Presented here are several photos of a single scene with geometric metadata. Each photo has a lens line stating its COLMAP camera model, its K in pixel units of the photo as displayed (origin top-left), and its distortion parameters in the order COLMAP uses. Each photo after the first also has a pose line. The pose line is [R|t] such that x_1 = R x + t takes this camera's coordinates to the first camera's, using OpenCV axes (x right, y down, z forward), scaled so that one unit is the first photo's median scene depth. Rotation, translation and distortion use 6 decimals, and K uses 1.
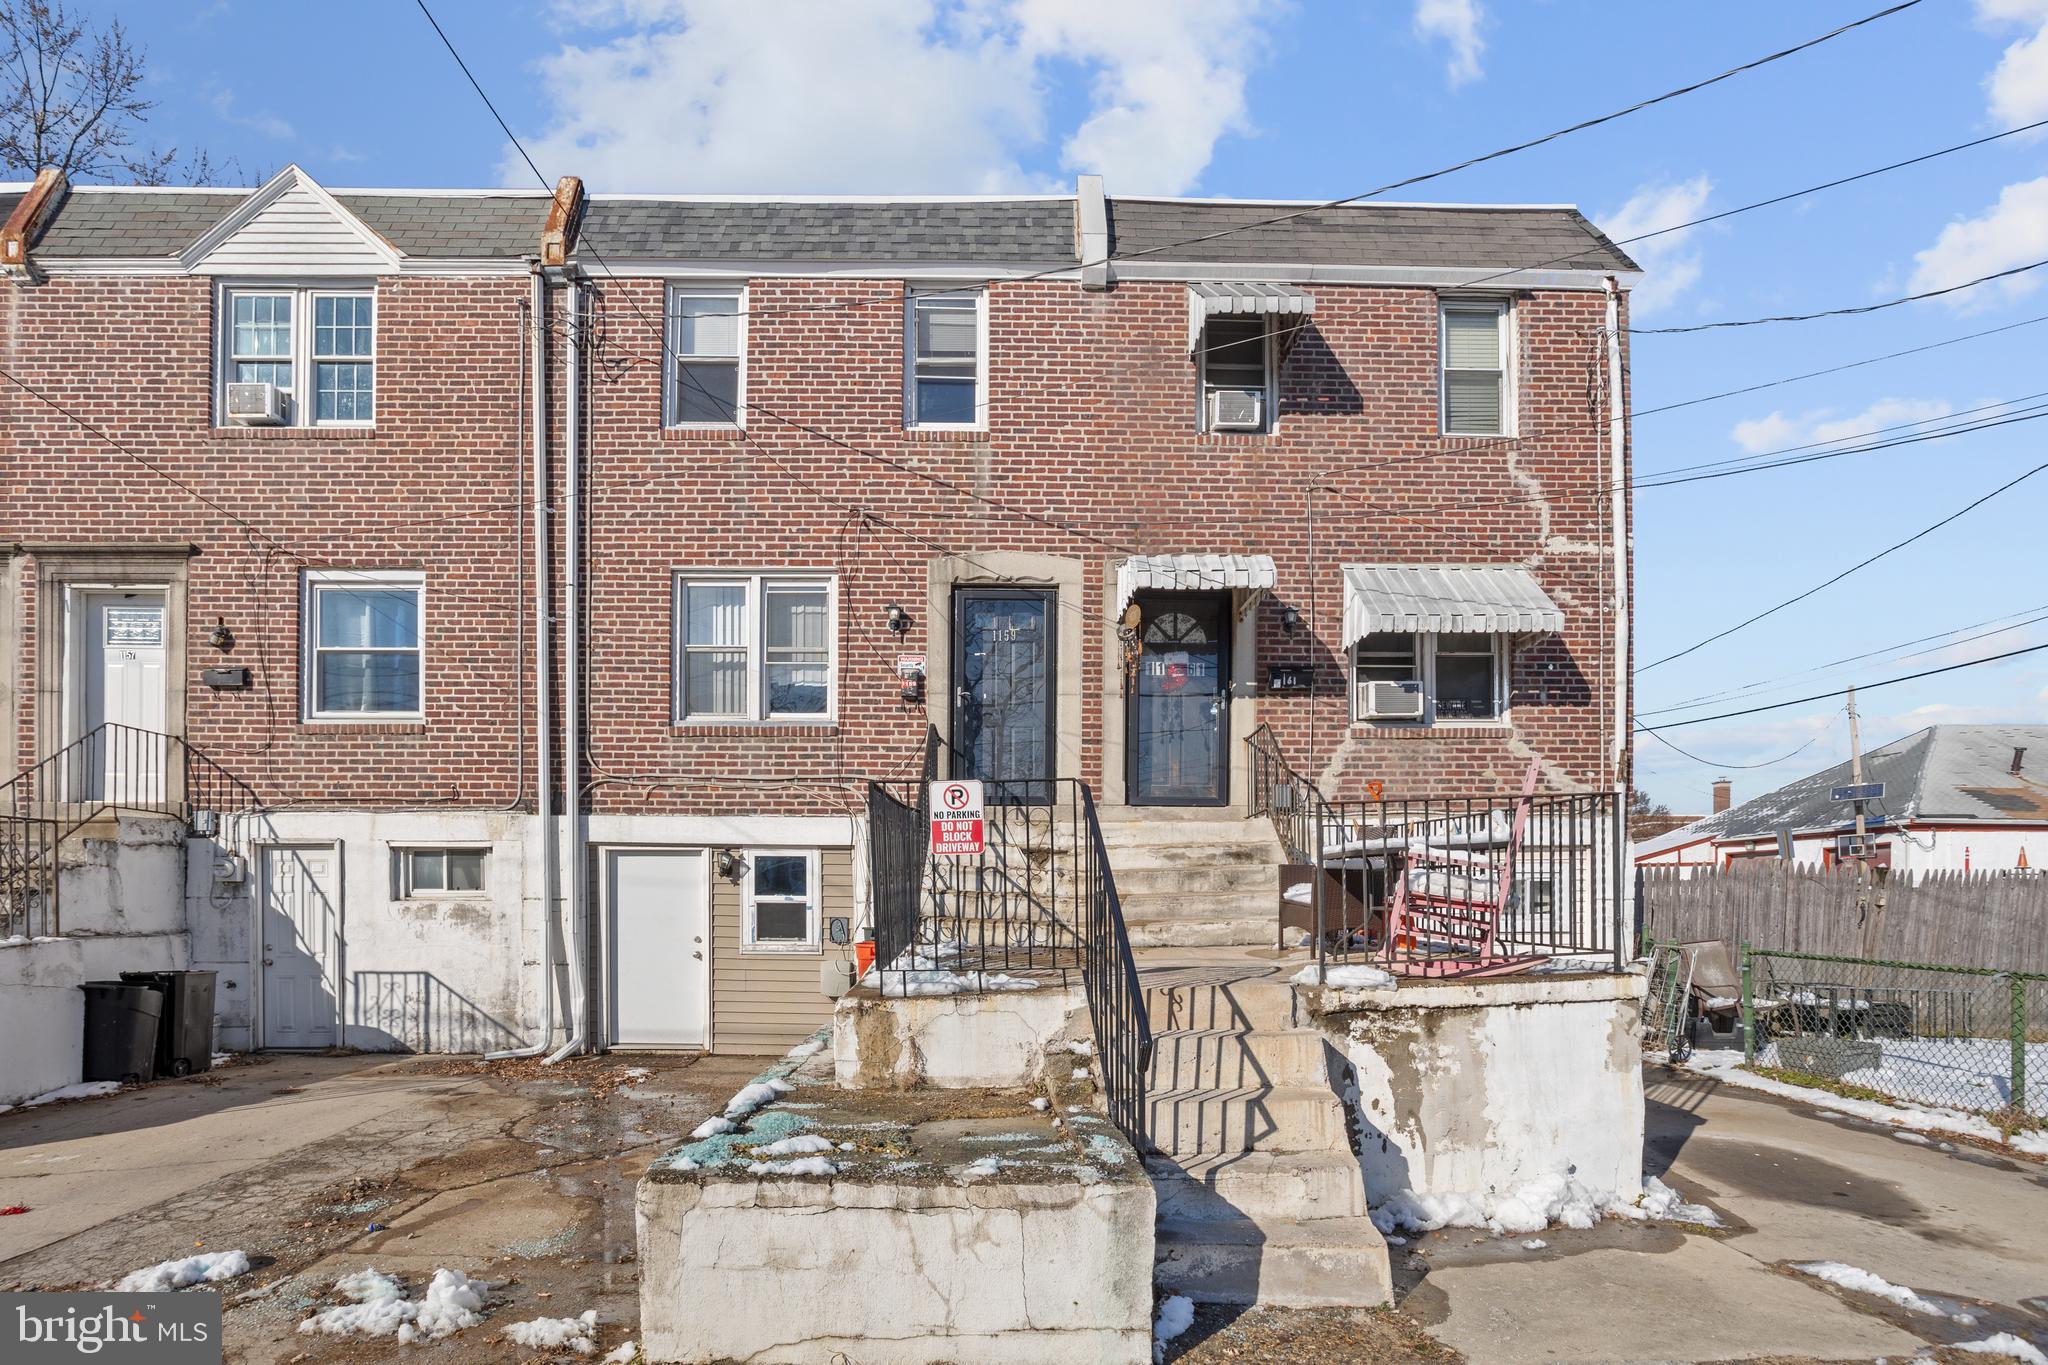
lens RADIAL K [[1142.8, 0, 1024.0], [0, 1142.8, 682.5], [0, 0, 1]] dist [-0.066087, 0.040439]
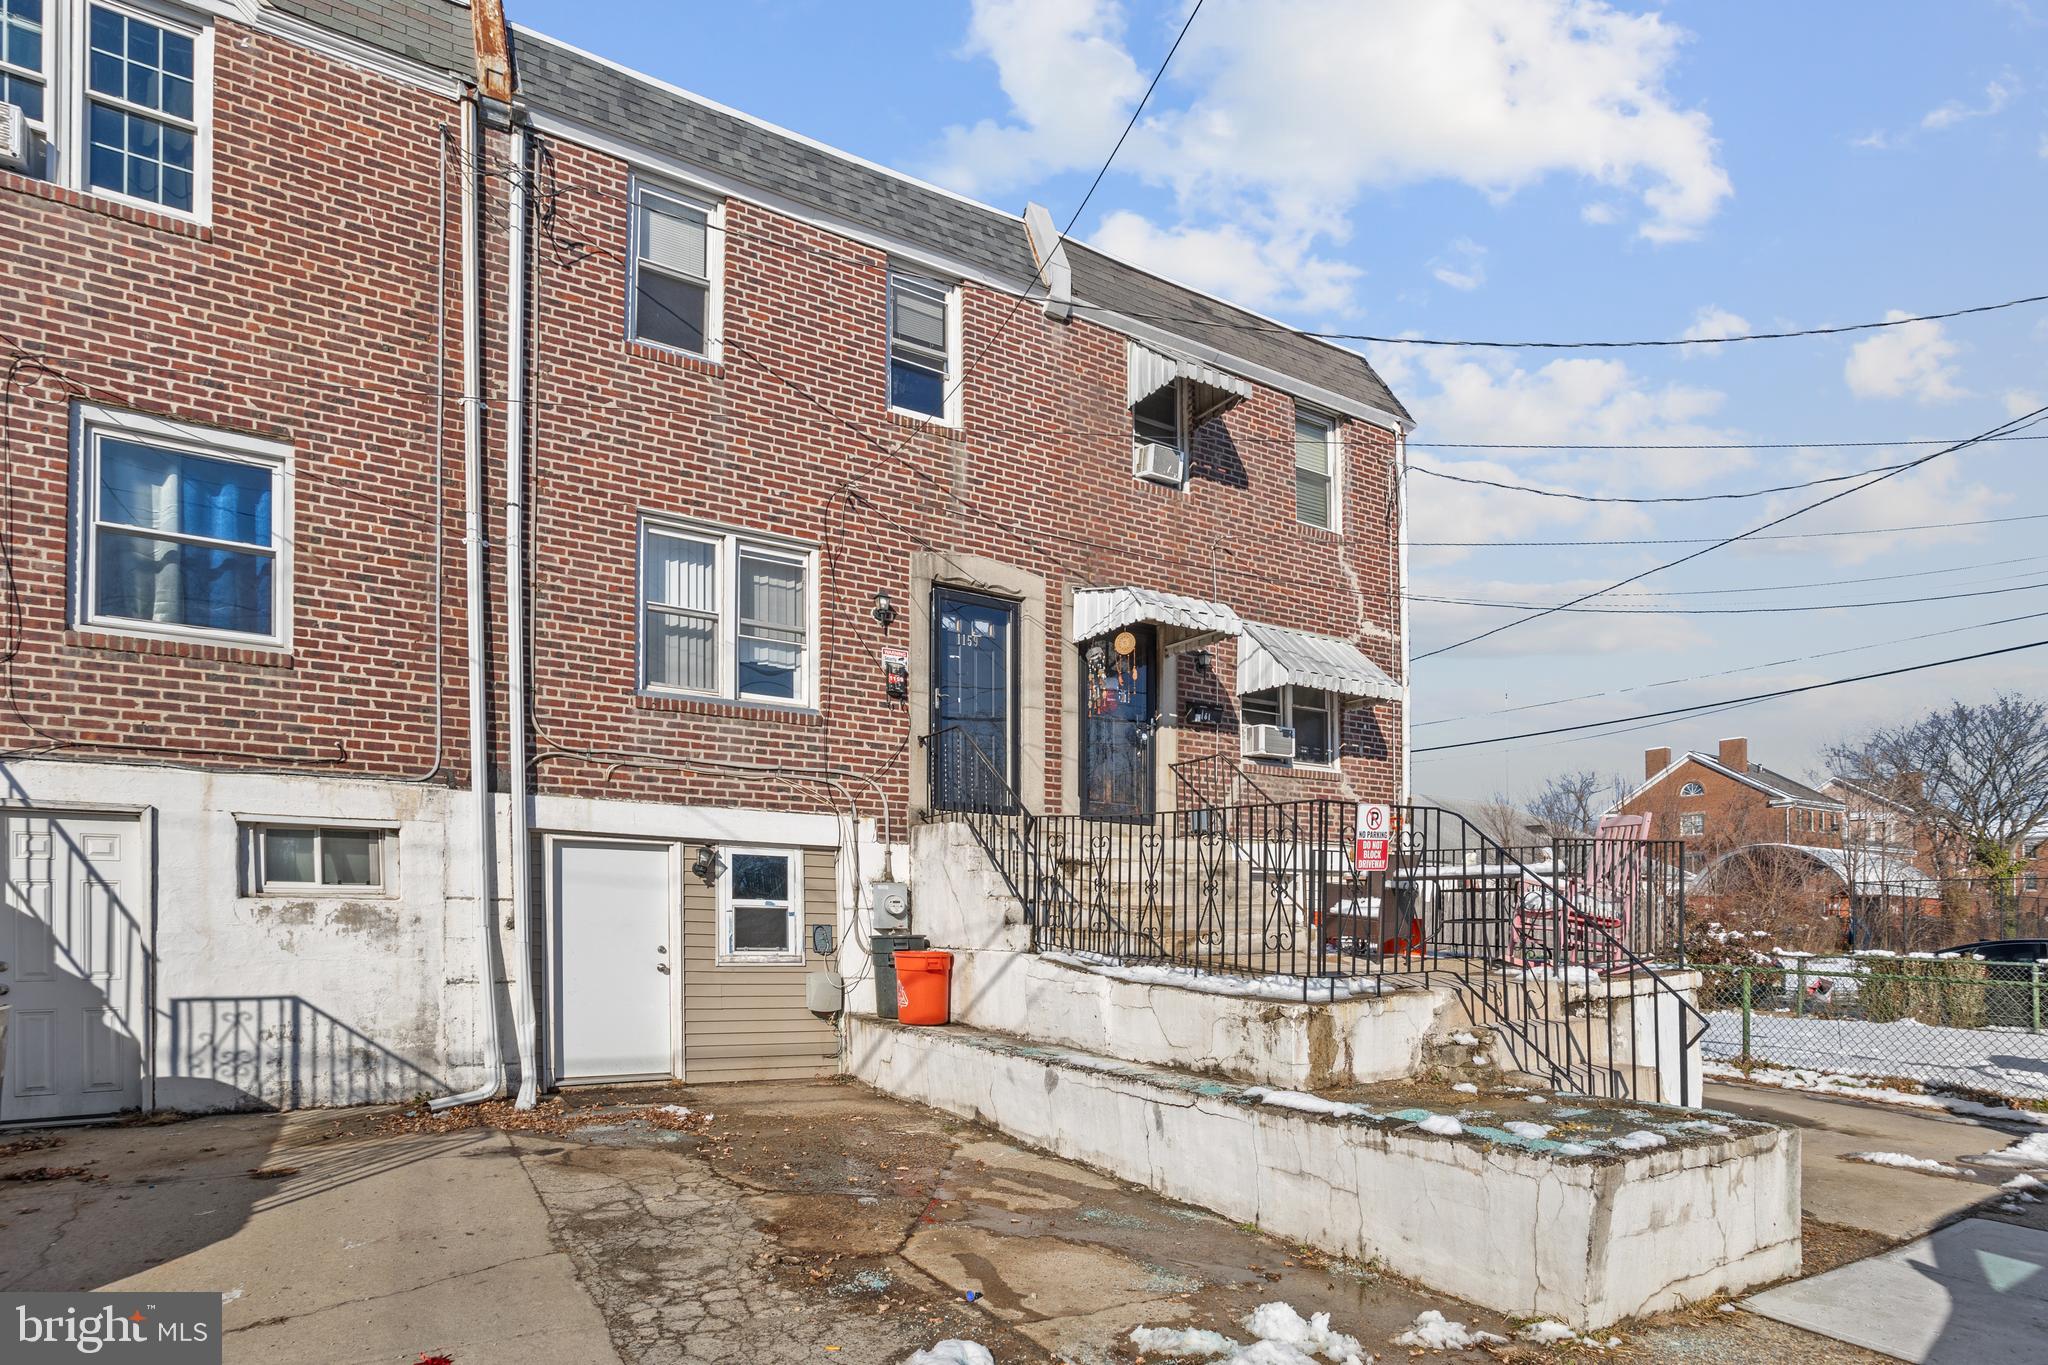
lens RADIAL K [[1146.6, 0, 1059.2], [0, 1146.6, 668.3], [0, 0, 1]] dist [-0.060373, 0.036015]
pose [[0.844366, 0.124217, 0.521168, -0.487407], [-0.114737, 0.992108, -0.050571, 0.025075], [-0.523337, -0.017097, 0.851954, 0.117016]]
